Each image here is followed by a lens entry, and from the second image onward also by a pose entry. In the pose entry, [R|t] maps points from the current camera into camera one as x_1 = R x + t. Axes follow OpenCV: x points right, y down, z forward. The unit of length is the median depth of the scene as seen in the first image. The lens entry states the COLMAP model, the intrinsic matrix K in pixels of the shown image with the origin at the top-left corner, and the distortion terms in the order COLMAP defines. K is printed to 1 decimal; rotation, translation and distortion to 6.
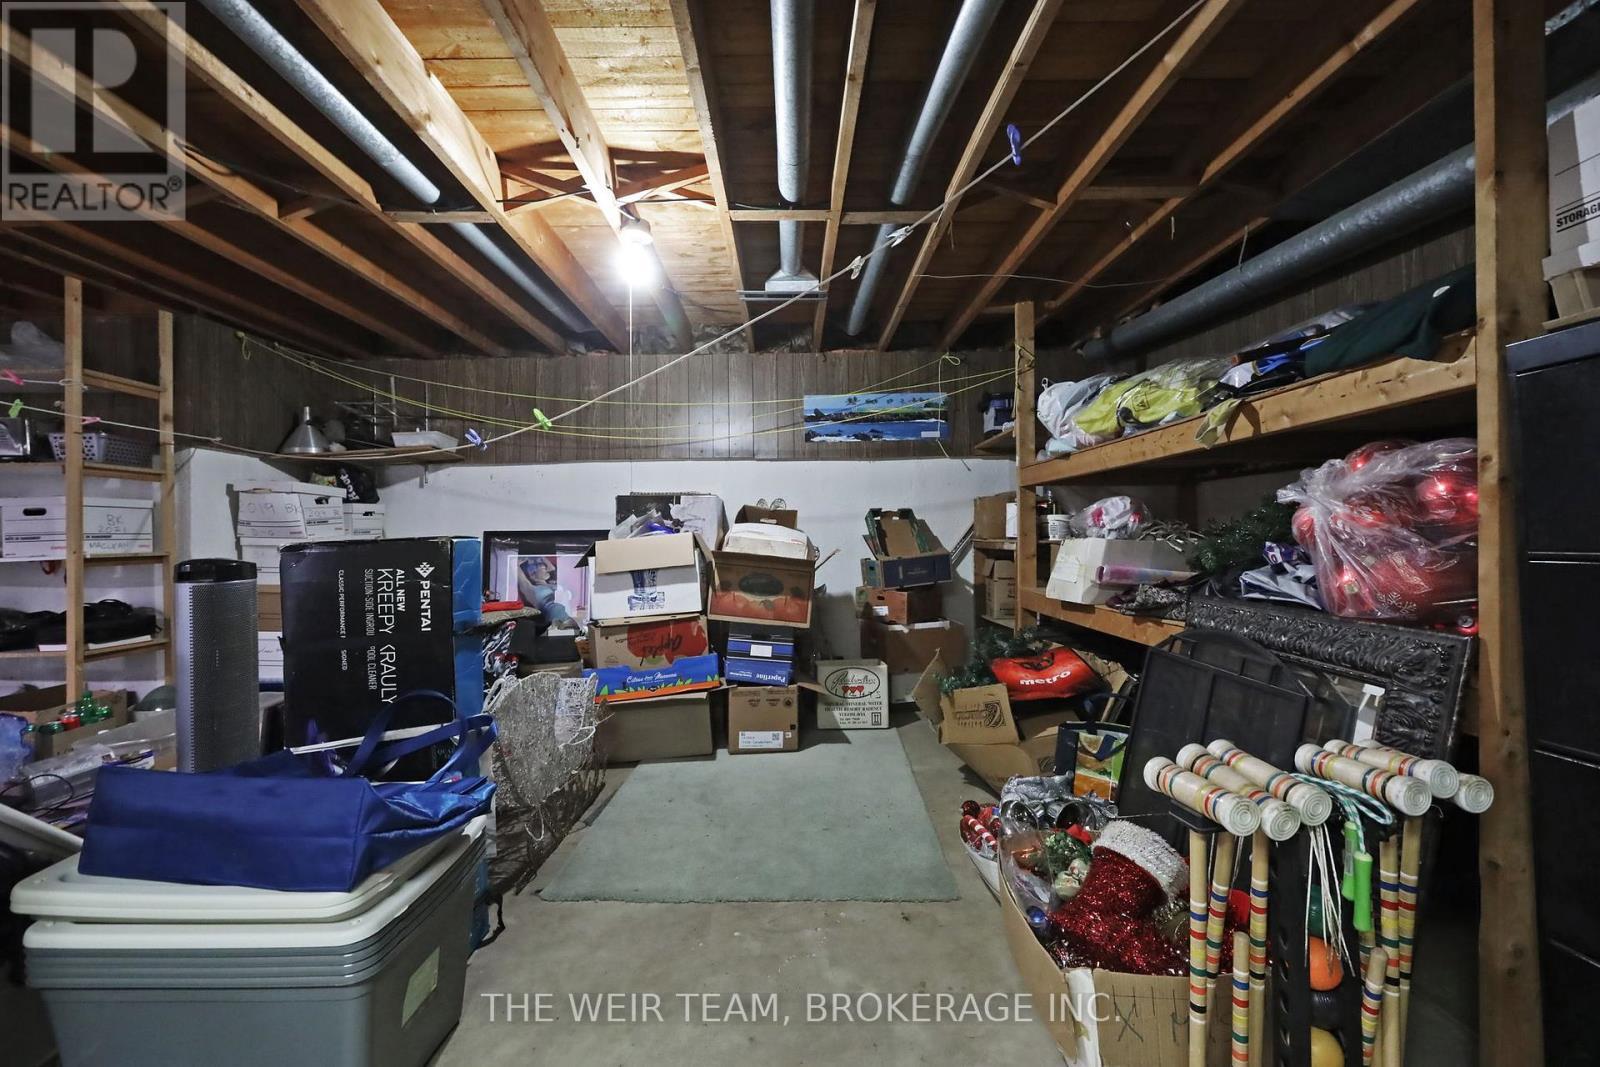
lens RADIAL K [[702.3, 0, 793.8], [0, 702.3, 528.2], [0, 0, 1]] dist [-0.003147, 0.001557]
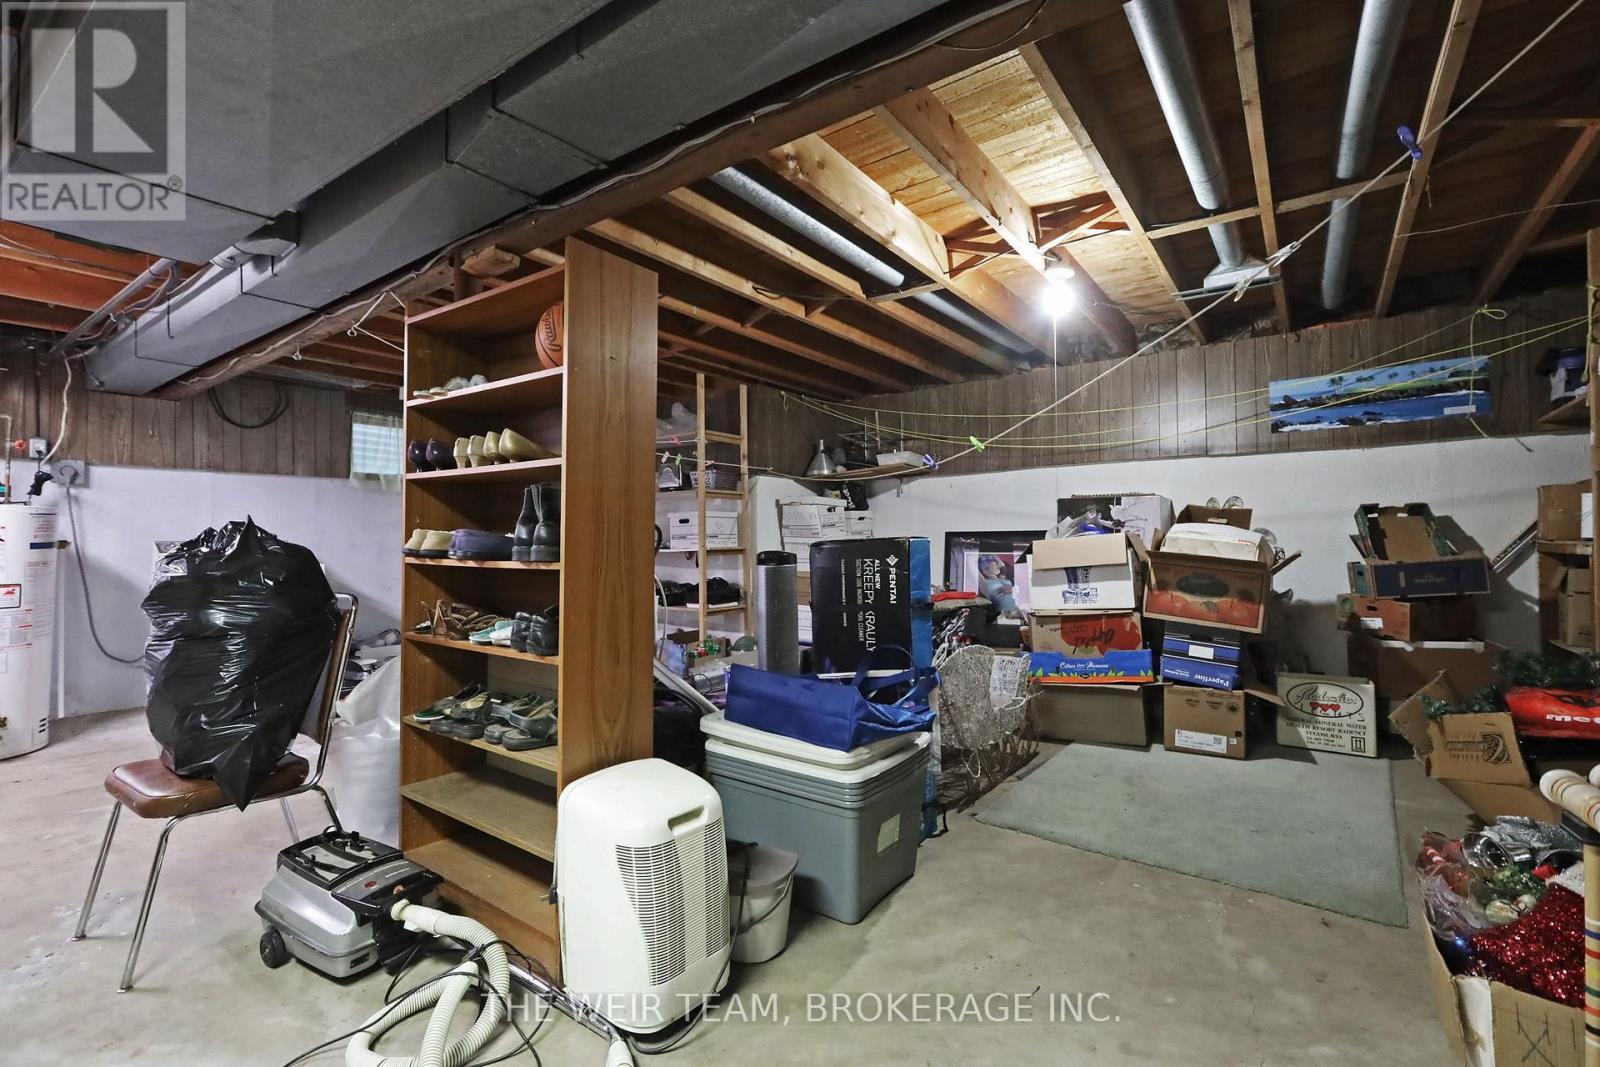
lens RADIAL K [[702.3, 0, 793.8], [0, 702.3, 528.2], [0, 0, 1]] dist [-0.003147, 0.001557]
pose [[0.798853, -0.006136, -0.601496, 0.091382], [0.006721, 0.999977, -0.001274, -0.002948], [0.601489, -0.003025, 0.798875, -0.137165]]
